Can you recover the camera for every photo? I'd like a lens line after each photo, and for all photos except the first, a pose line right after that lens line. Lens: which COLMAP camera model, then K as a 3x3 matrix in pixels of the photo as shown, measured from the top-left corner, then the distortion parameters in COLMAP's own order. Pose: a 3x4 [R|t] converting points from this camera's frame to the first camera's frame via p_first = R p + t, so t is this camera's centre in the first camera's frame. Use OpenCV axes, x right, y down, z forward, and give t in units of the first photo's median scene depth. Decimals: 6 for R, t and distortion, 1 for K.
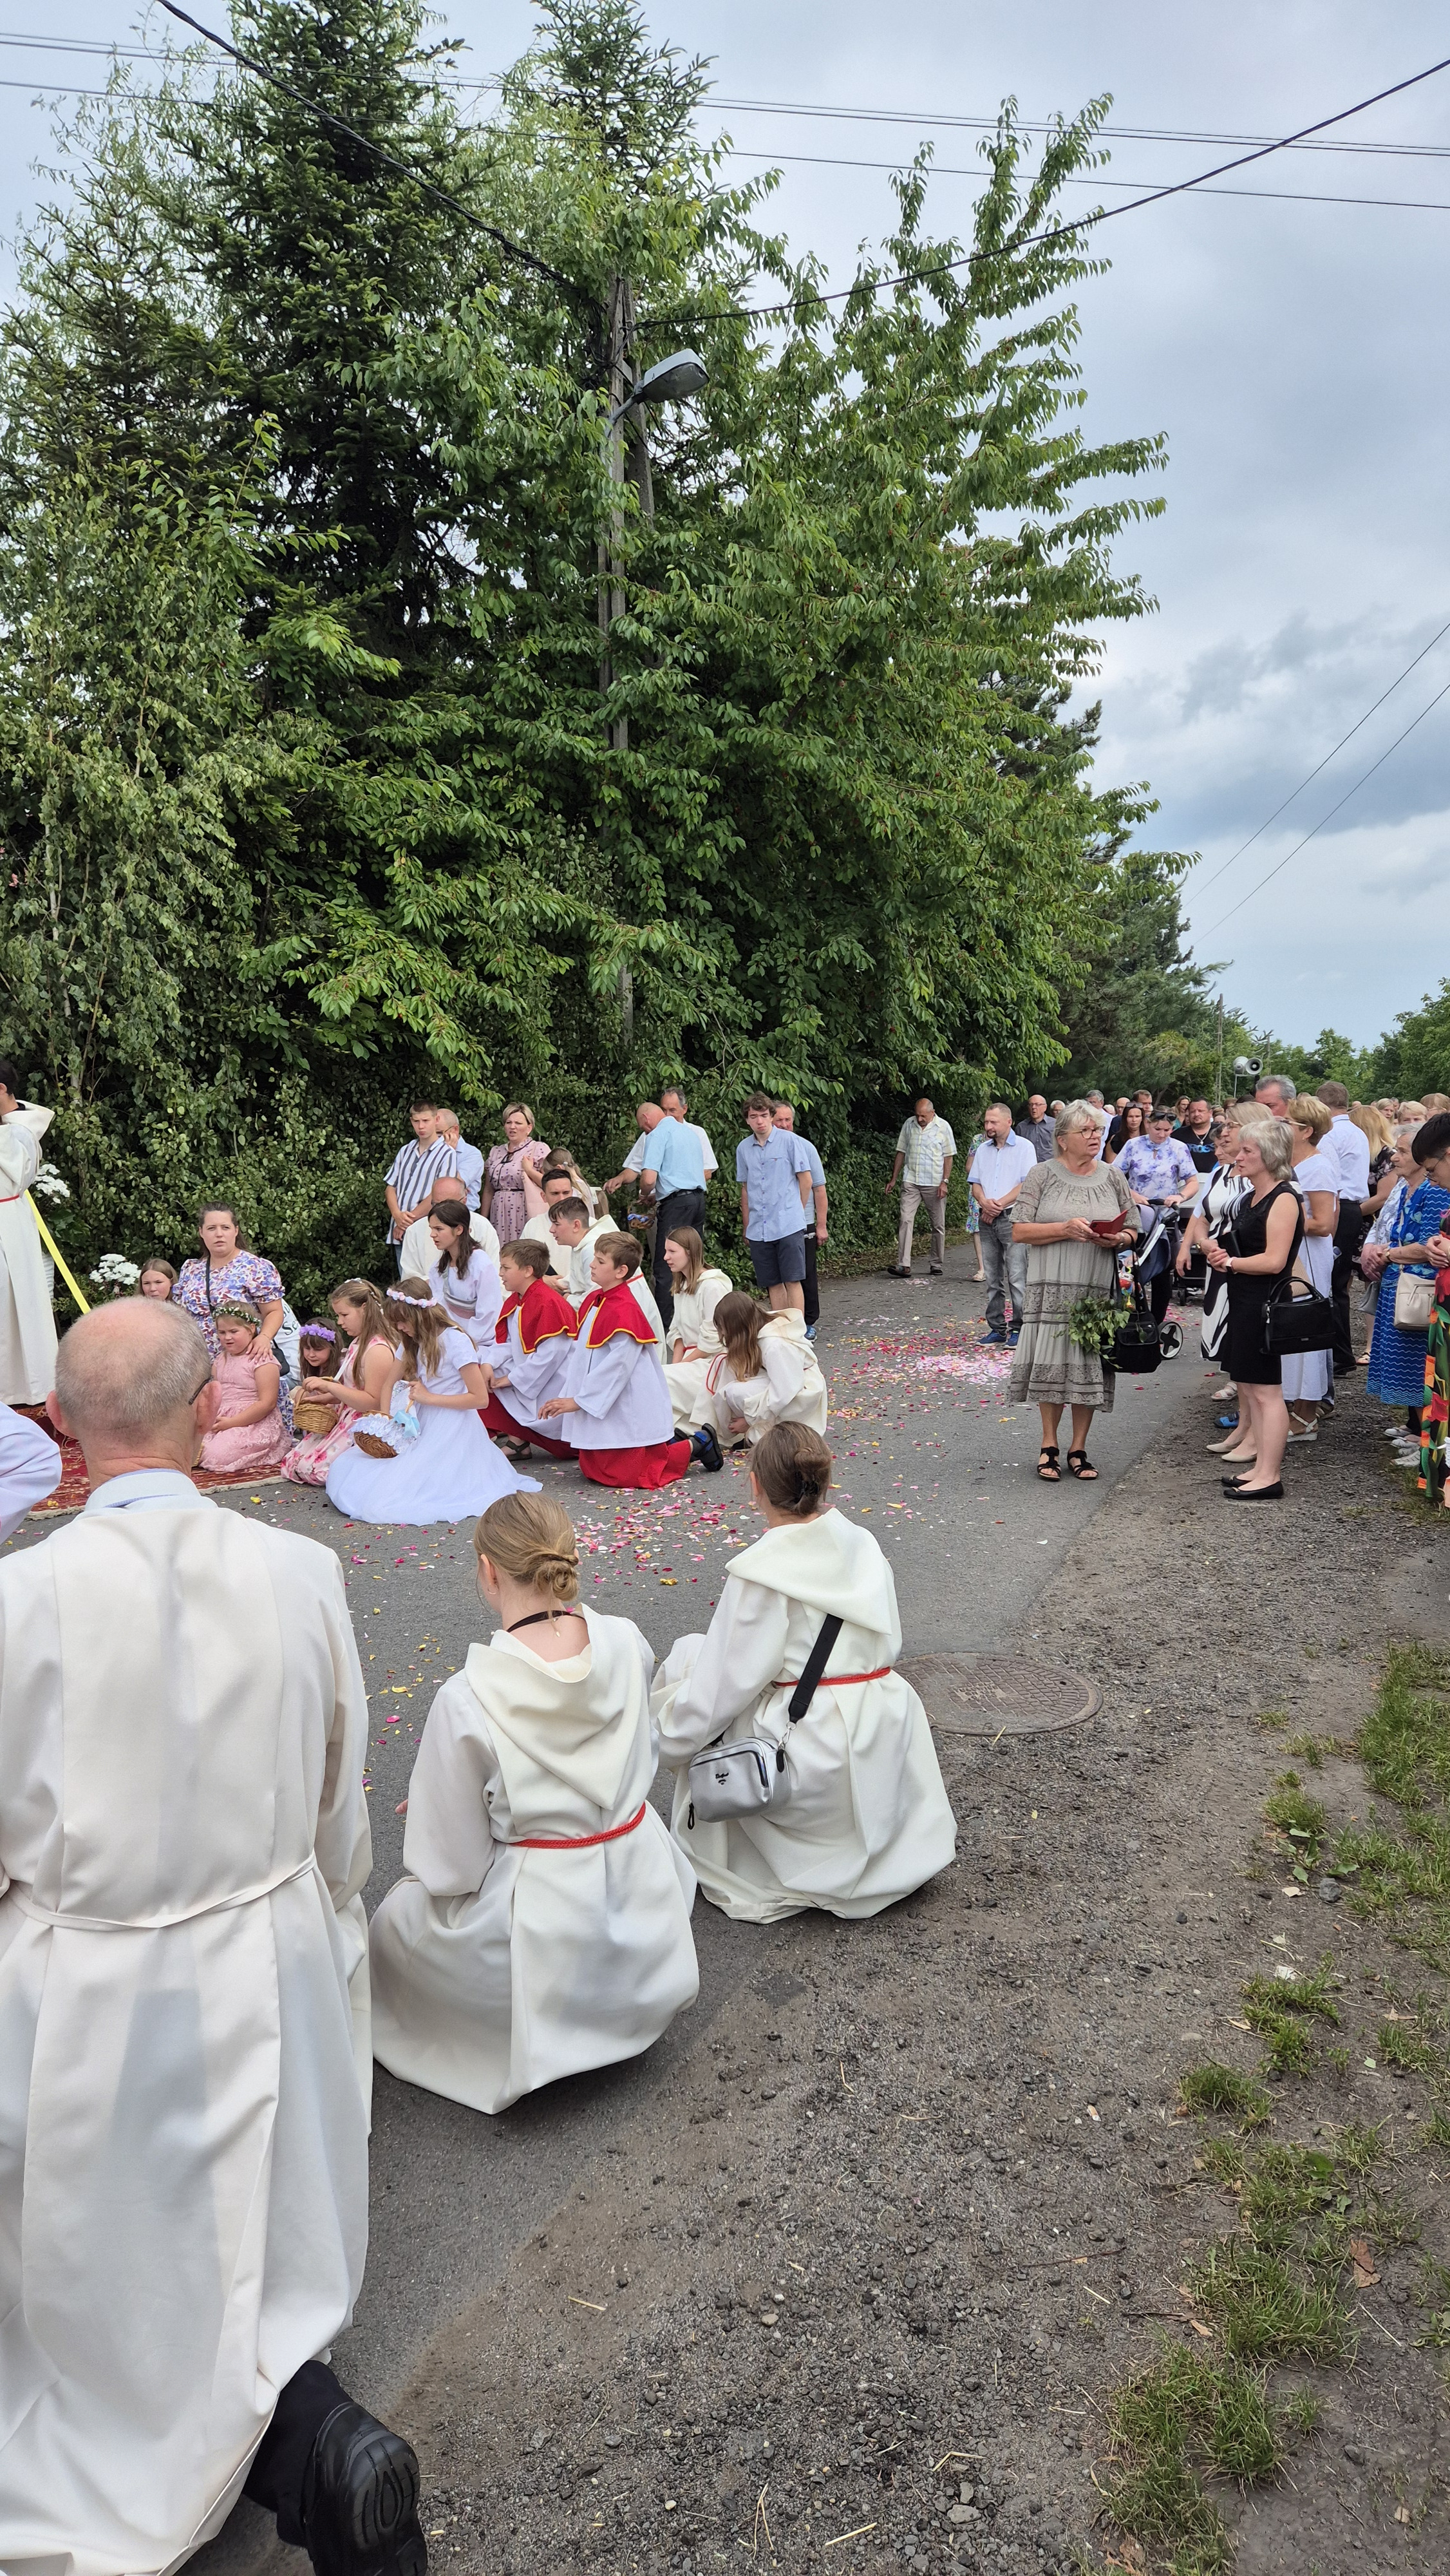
lens RADIAL K [[1694.9, 0, 749.8], [0, 1694.9, 1287.0], [0, 0, 1]] dist [0.094431, -0.079559]
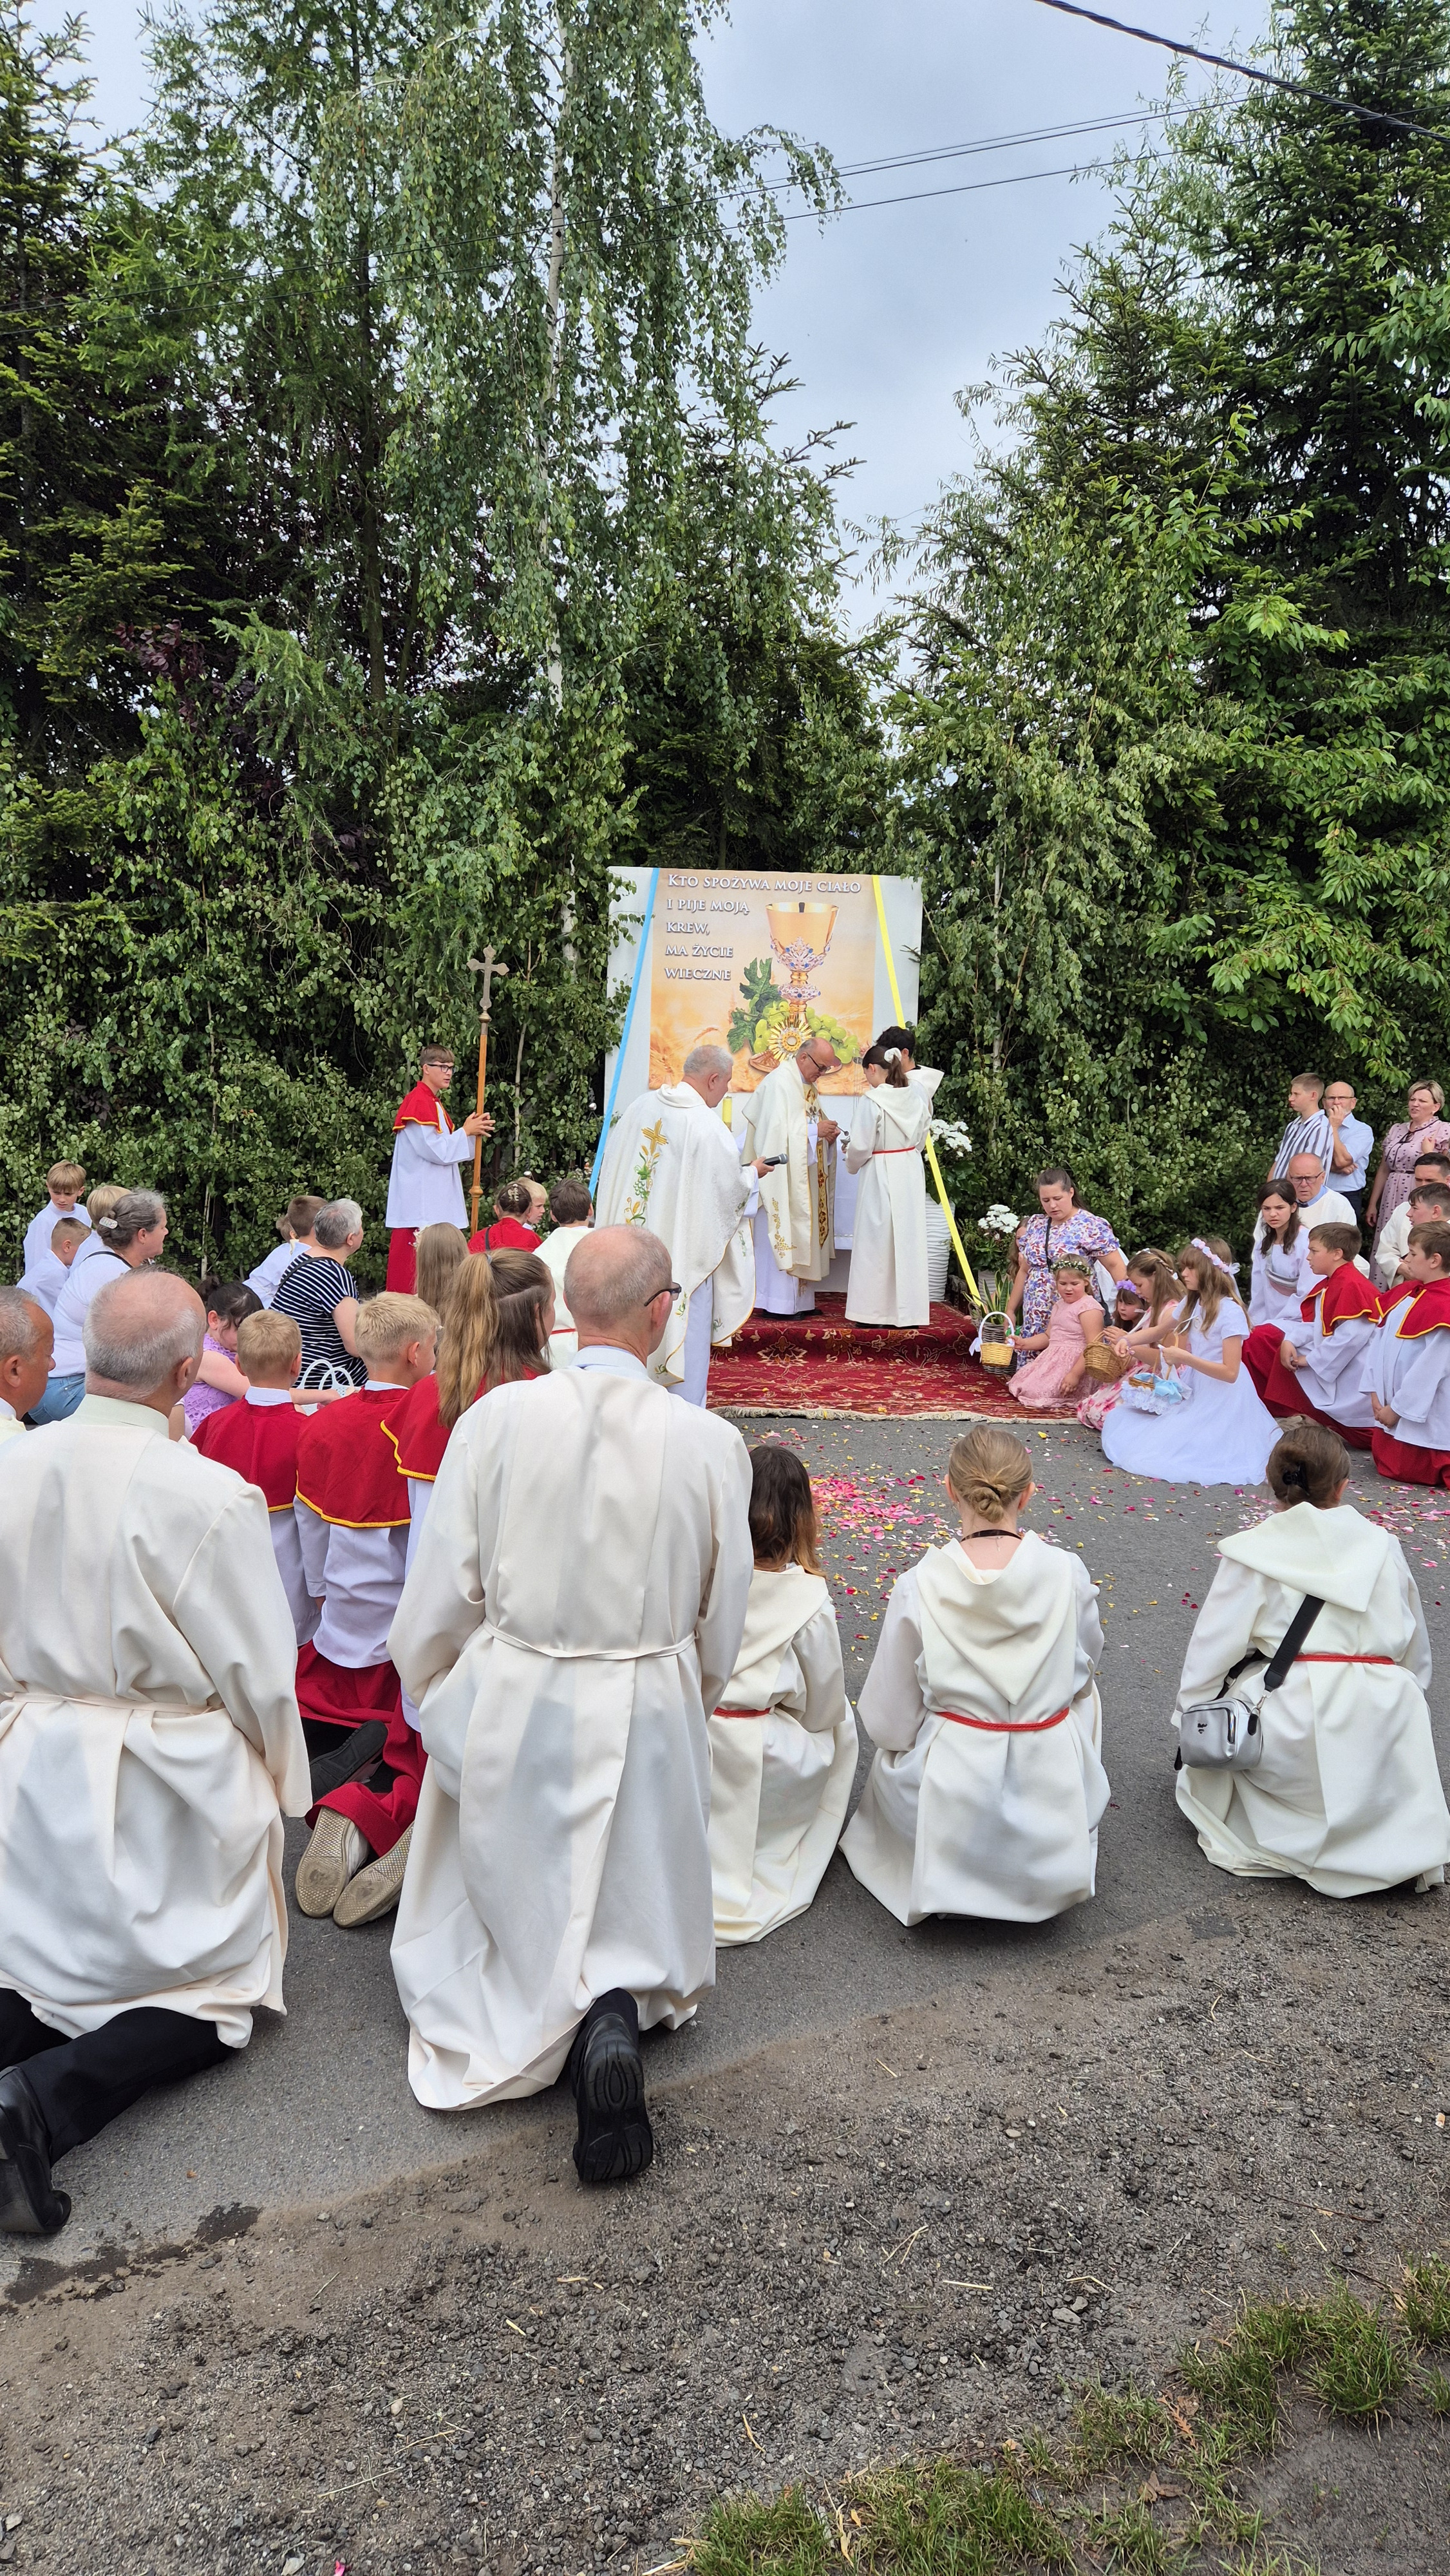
lens RADIAL K [[1721.9, 0, 760.5], [0, 1721.9, 1280.3], [0, 0, 1]] dist [0.092496, -0.086285]
pose [[0.830545, 0.106443, -0.546685, 0.108233], [-0.098108, 0.994179, 0.044523, -0.004425], [0.548242, 0.016656, 0.836154, -0.024033]]
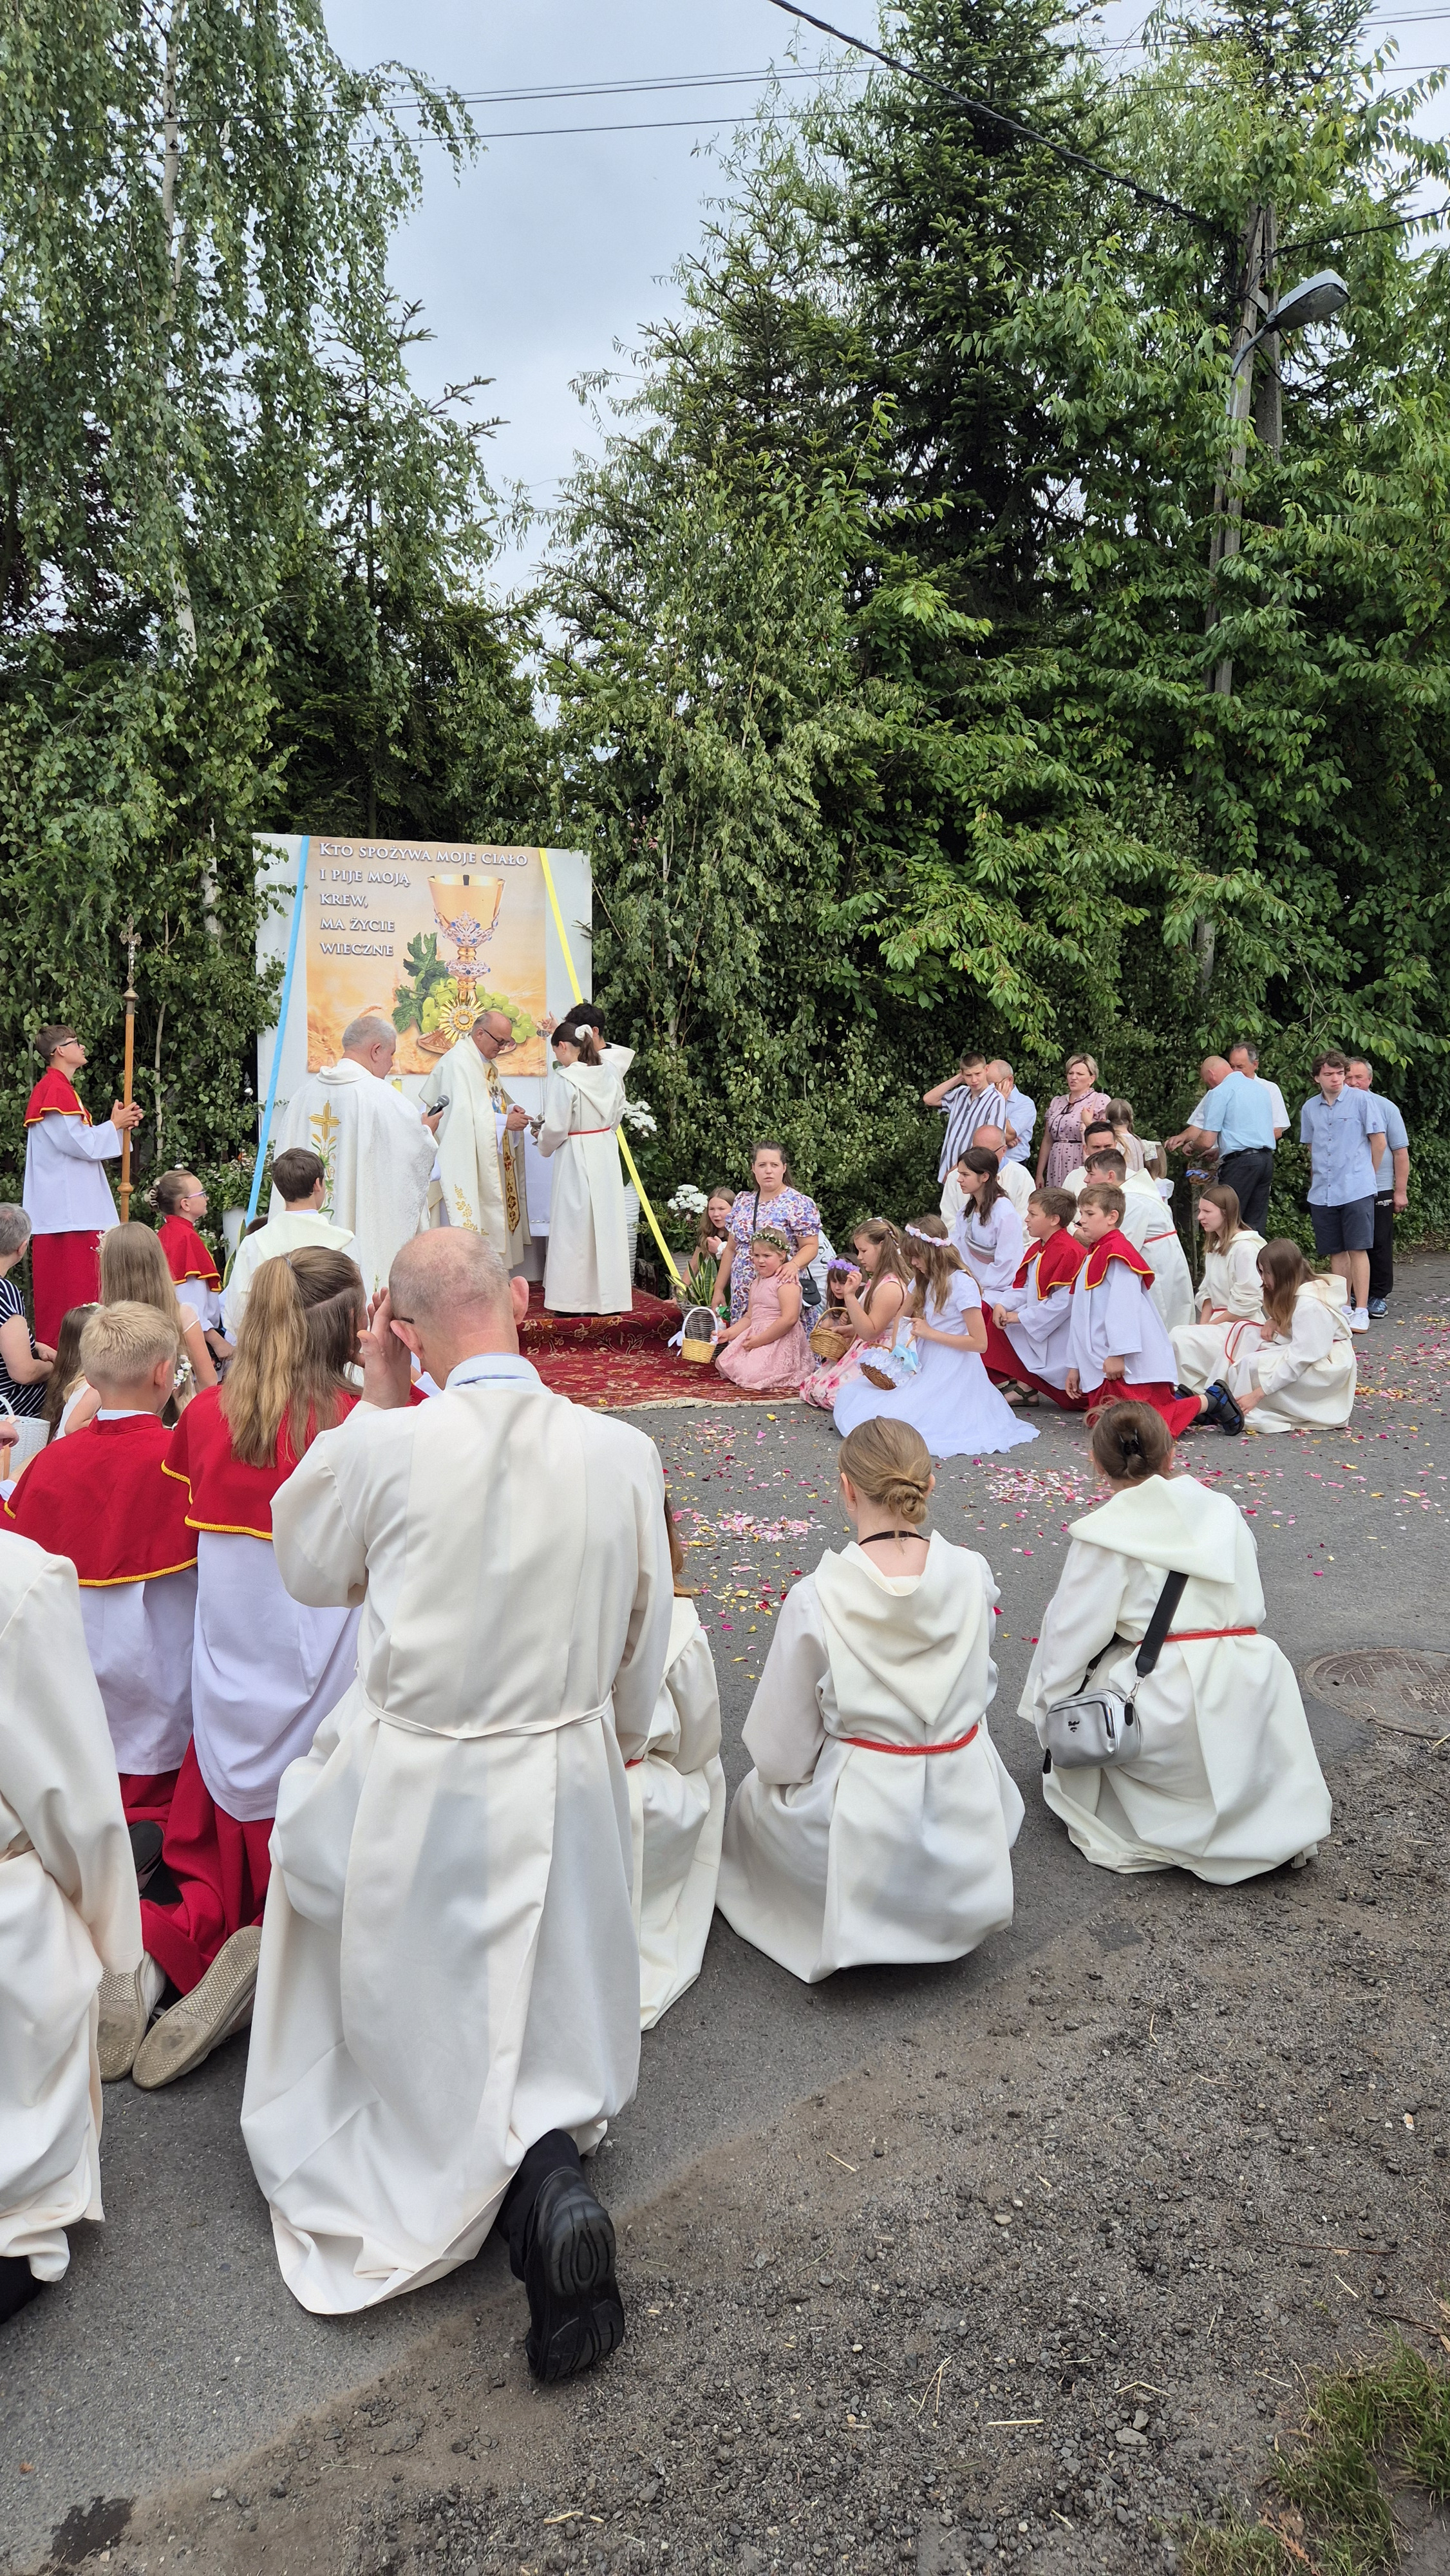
lens RADIAL K [[1705.3, 0, 769.4], [0, 1705.3, 1247.6], [0, 0, 1]] dist [0.091091, -0.081722]
pose [[0.938047, 0.064016, -0.340544, 0.047016], [-0.062437, 0.997927, 0.015607, 0.000729], [0.340837, 0.006623, 0.940099, -0.009044]]
